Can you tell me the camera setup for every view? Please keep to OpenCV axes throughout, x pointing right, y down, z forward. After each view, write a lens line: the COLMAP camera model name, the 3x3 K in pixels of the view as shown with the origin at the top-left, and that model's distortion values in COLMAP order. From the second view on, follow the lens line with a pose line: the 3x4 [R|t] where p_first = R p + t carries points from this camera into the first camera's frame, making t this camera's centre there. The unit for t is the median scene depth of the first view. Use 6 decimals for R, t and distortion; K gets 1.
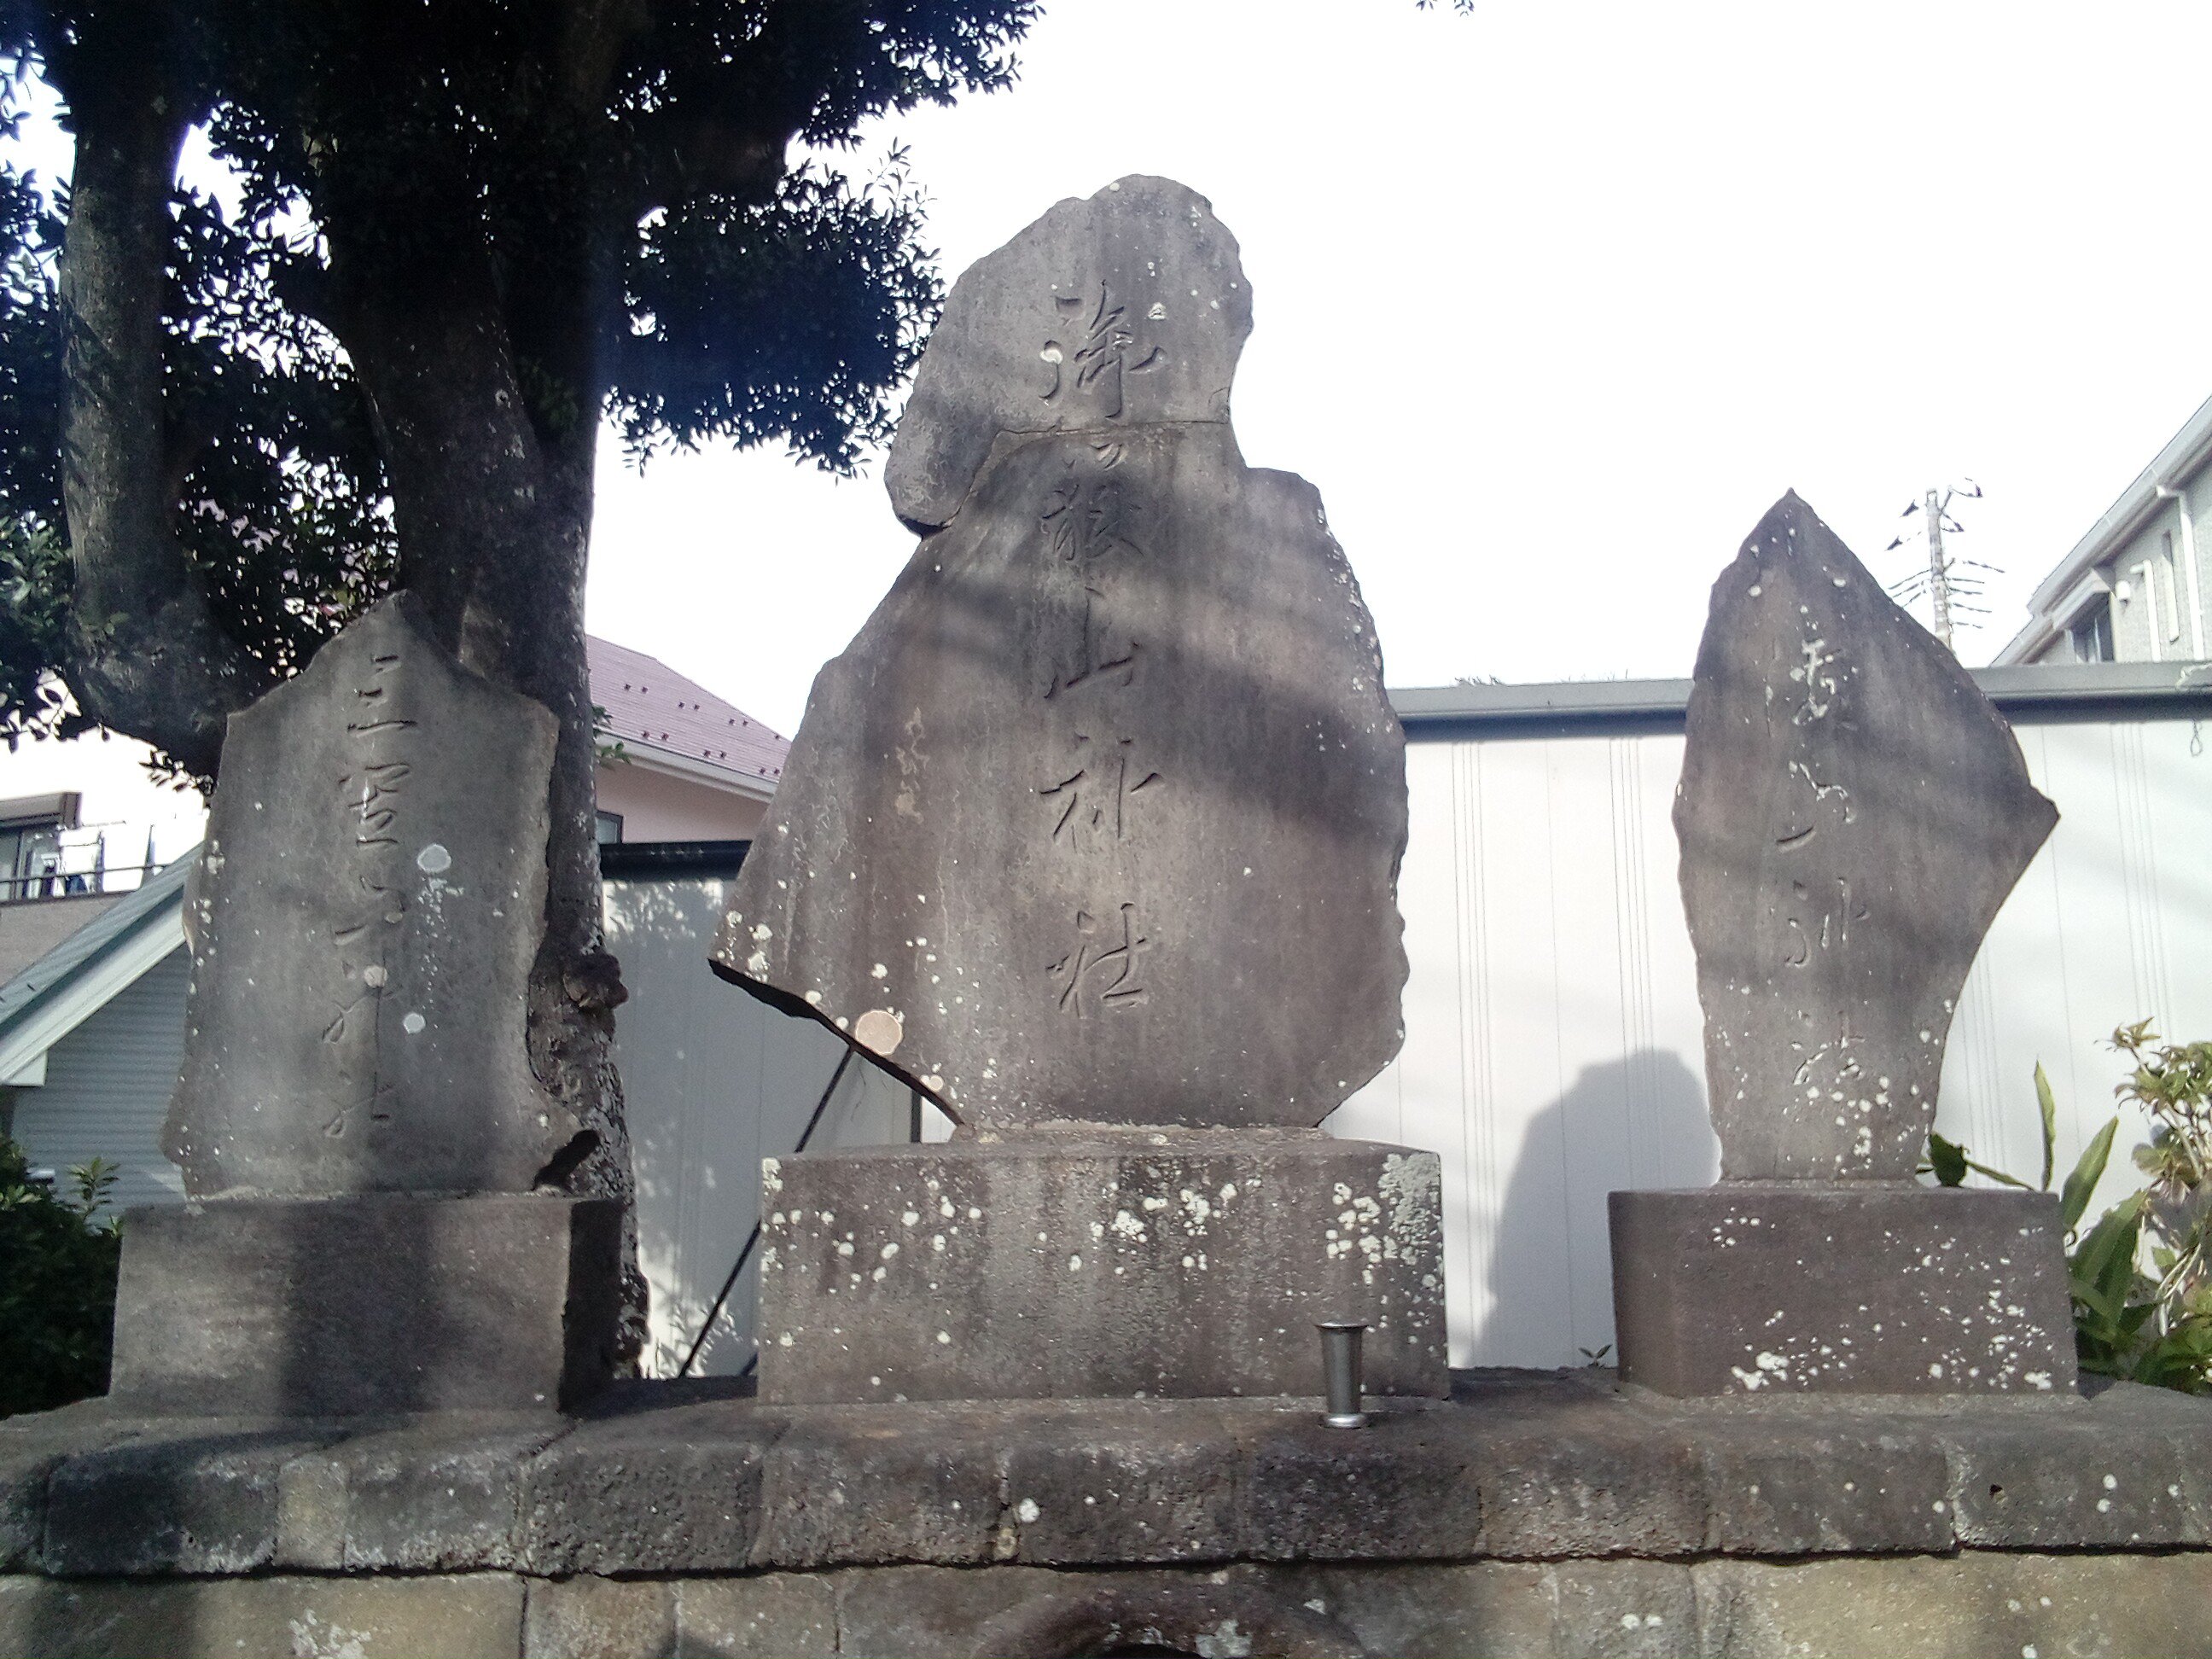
lens RADIAL K [[1818.3, 0, 1083.2], [0, 1818.3, 829.7], [0, 0, 1]] dist [0.066424, -0.110717]
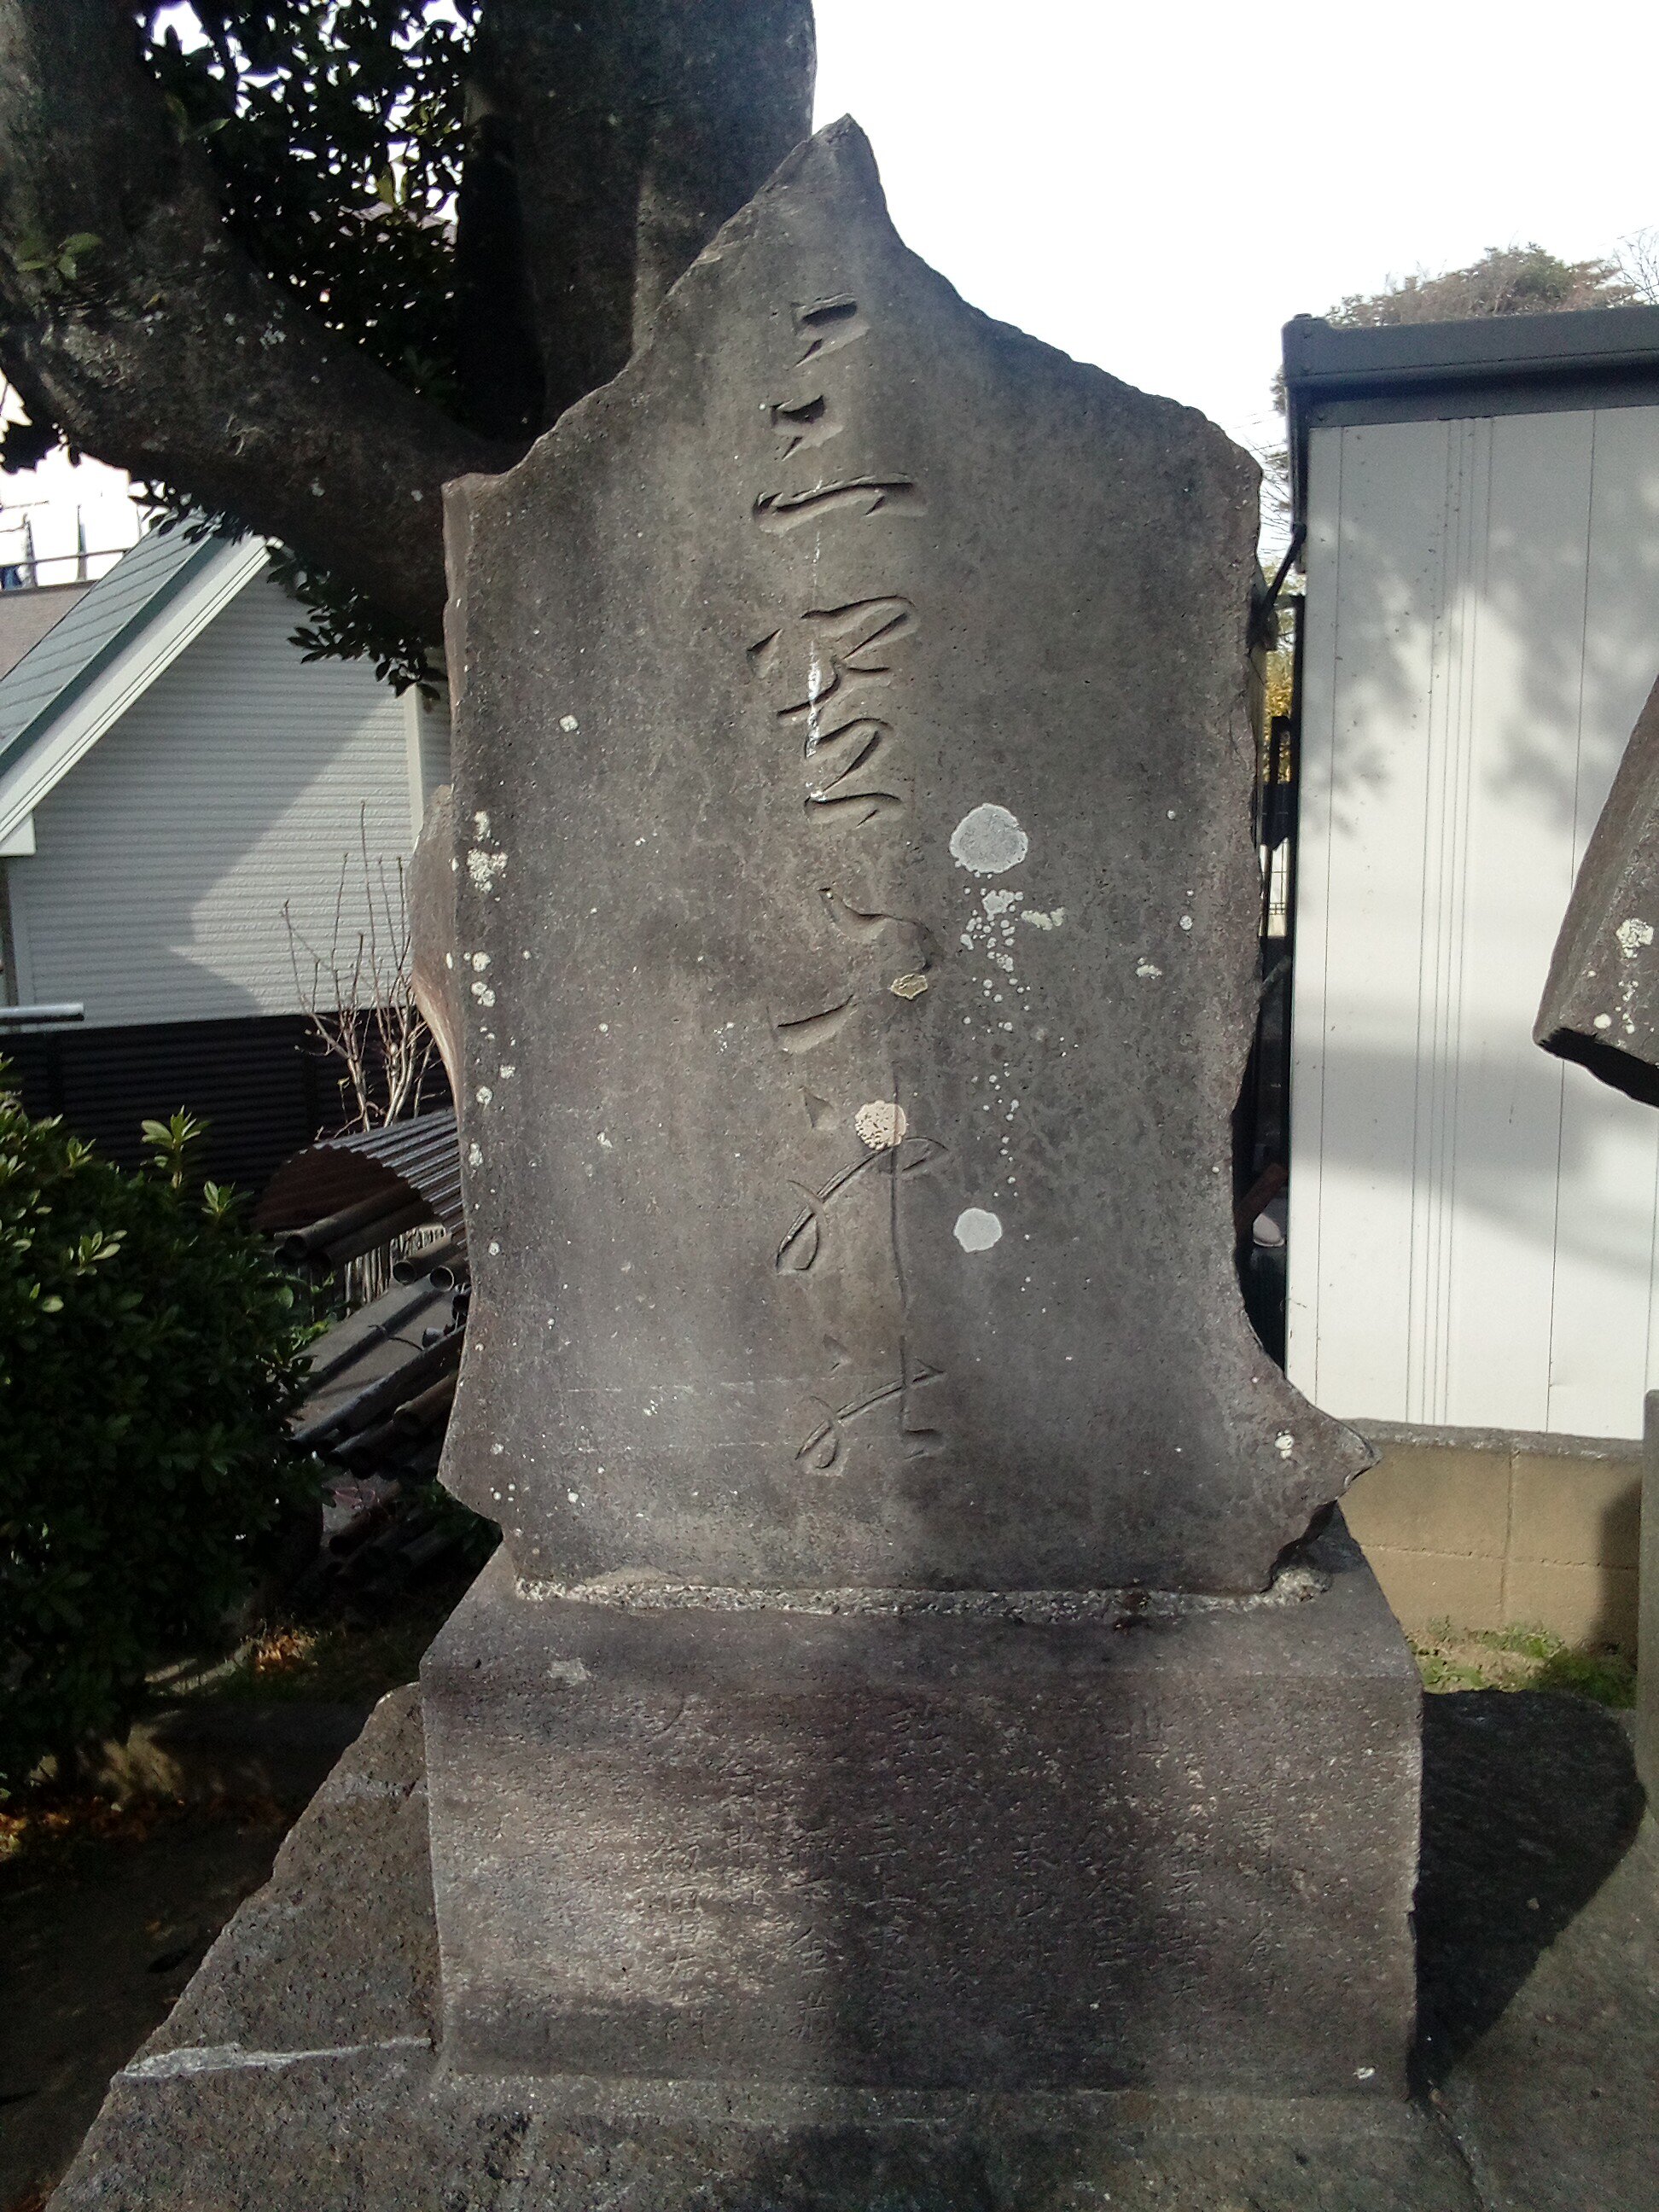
lens RADIAL K [[1785.9, 0, 821.4], [0, 1785.9, 1105.5], [0, 0, 1]] dist [0.065871, -0.092399]
pose [[0.995394, -0.005996, -0.095683, -0.346524], [0.038240, 0.940043, 0.338906, -0.064982], [0.087914, -0.341004, 0.935942, 0.583506]]
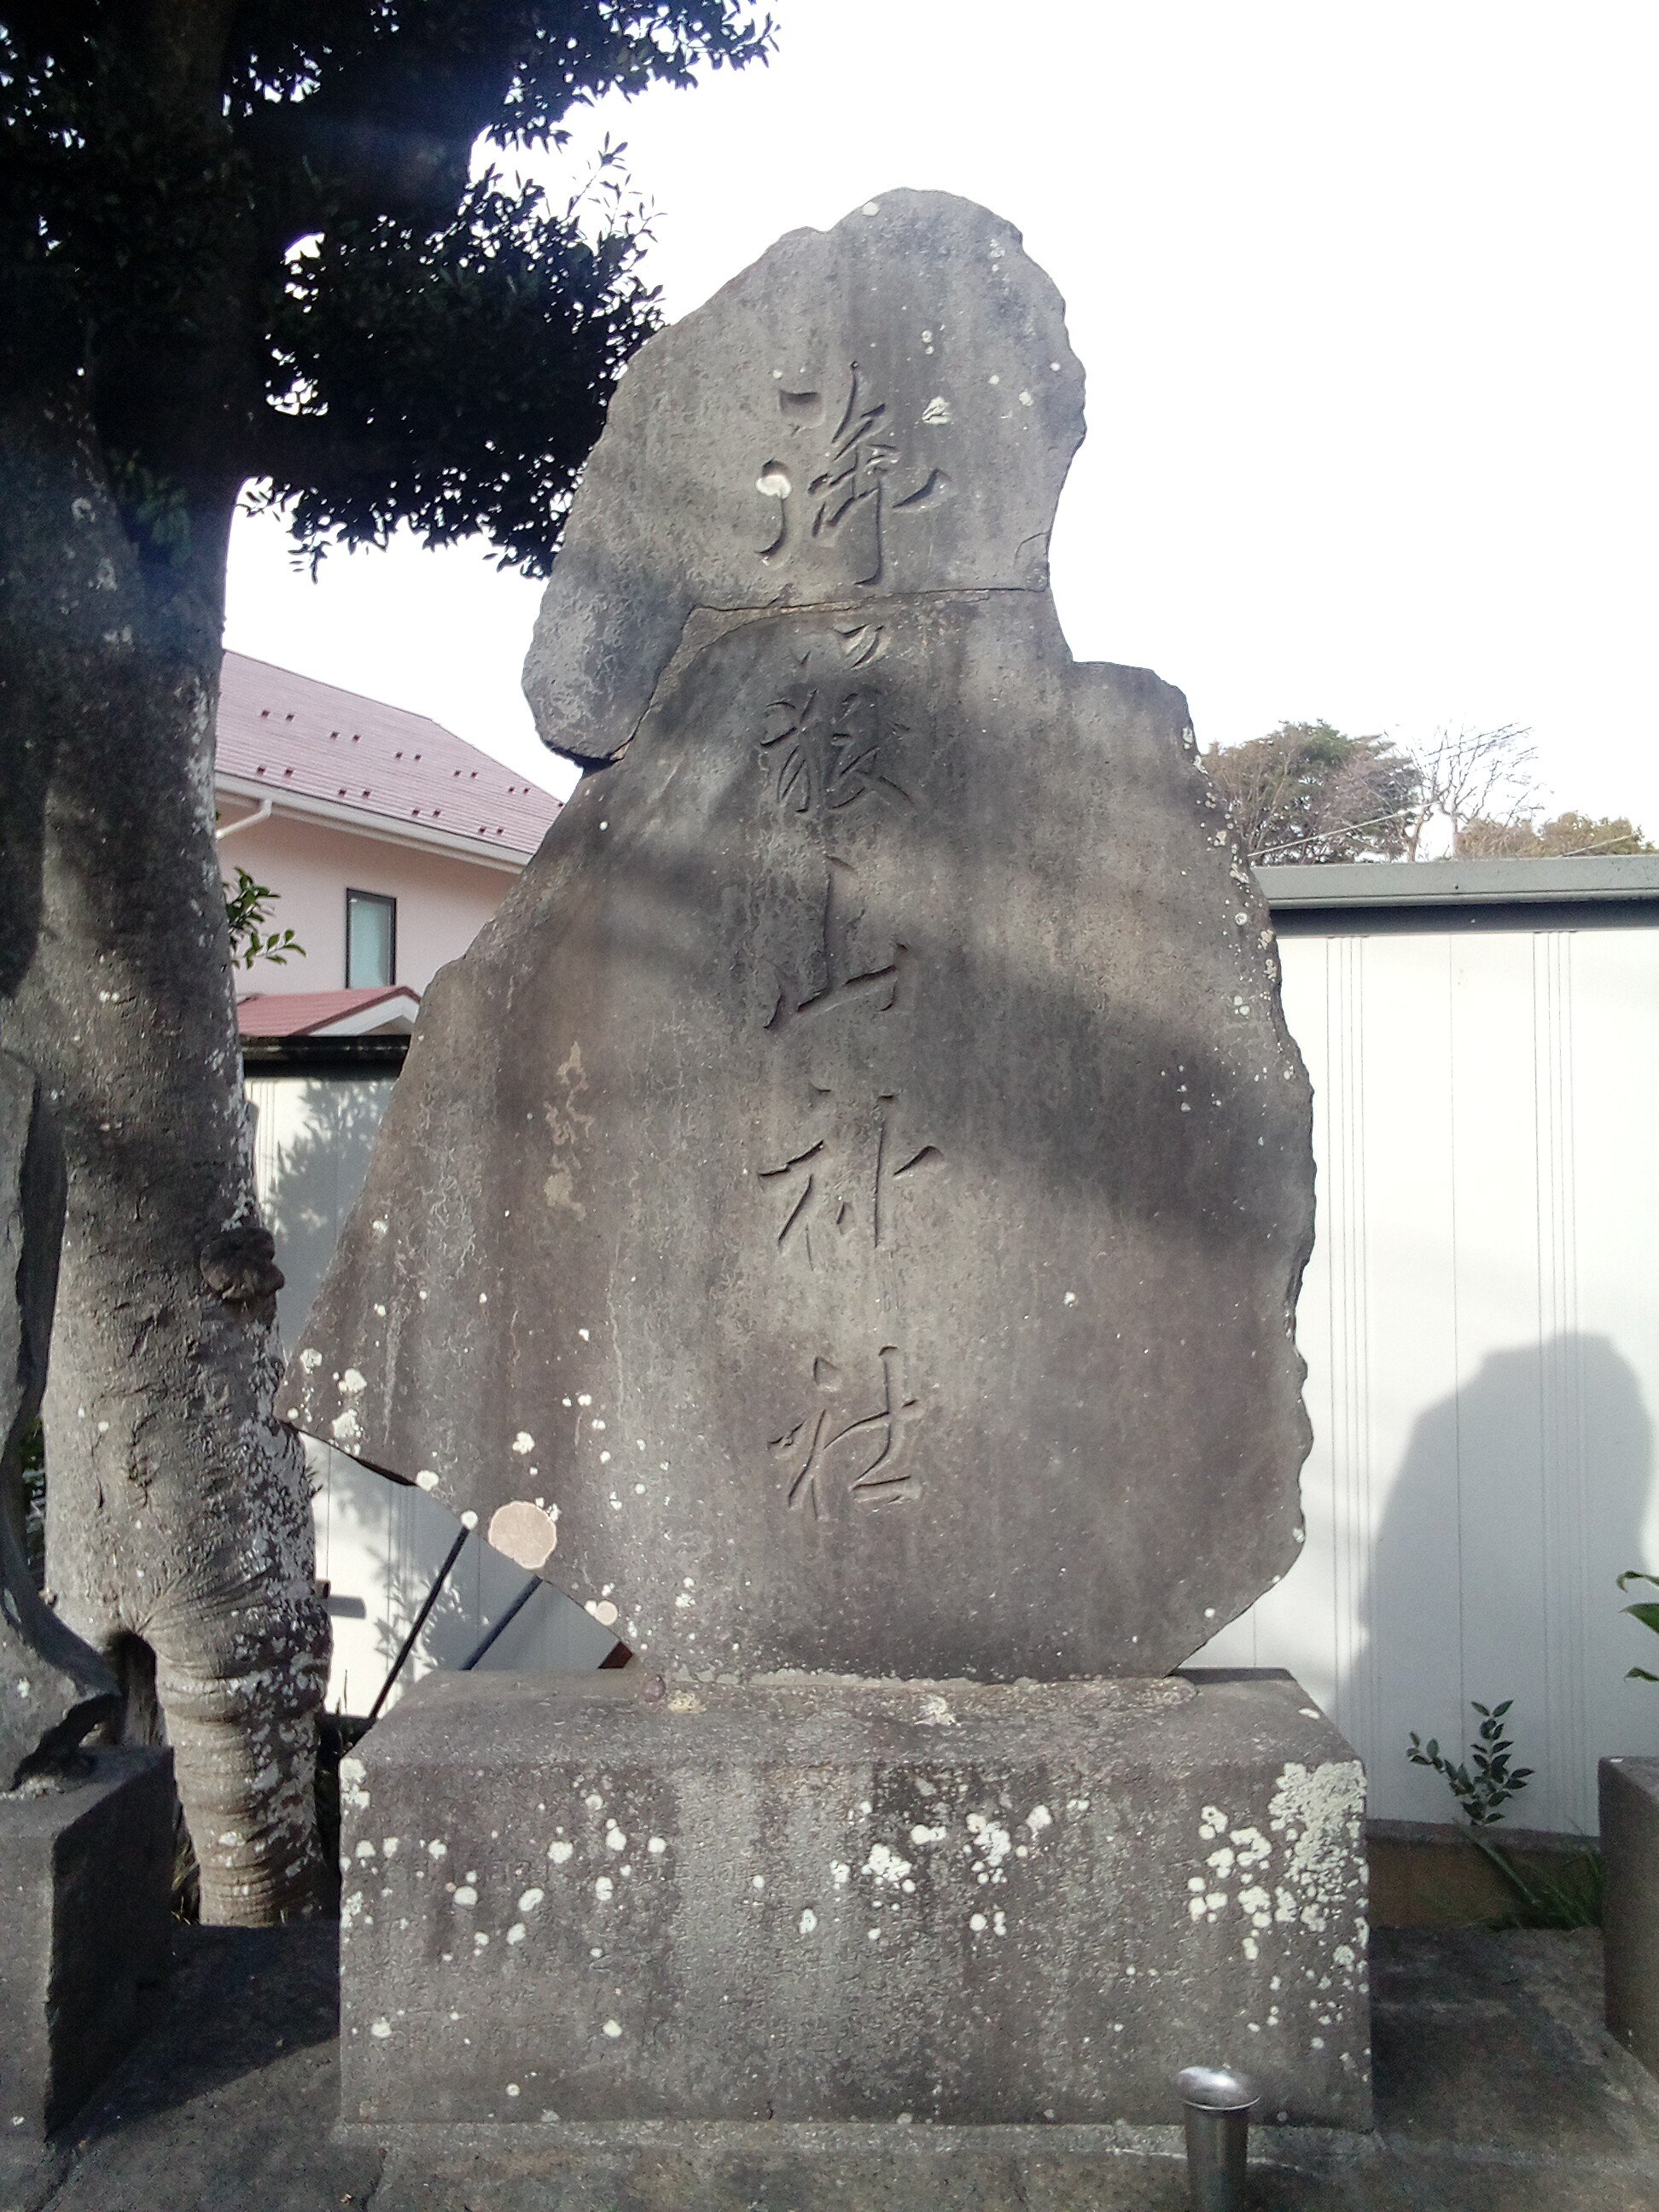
lens RADIAL K [[1818.3, 0, 829.5], [0, 1818.3, 1106.0], [0, 0, 1]] dist [0.066424, -0.110717]
pose [[0.999406, -0.004035, -0.034227, 0.025517], [0.008431, 0.991573, 0.129276, -0.132805], [0.033417, -0.129487, 0.991018, 0.347061]]
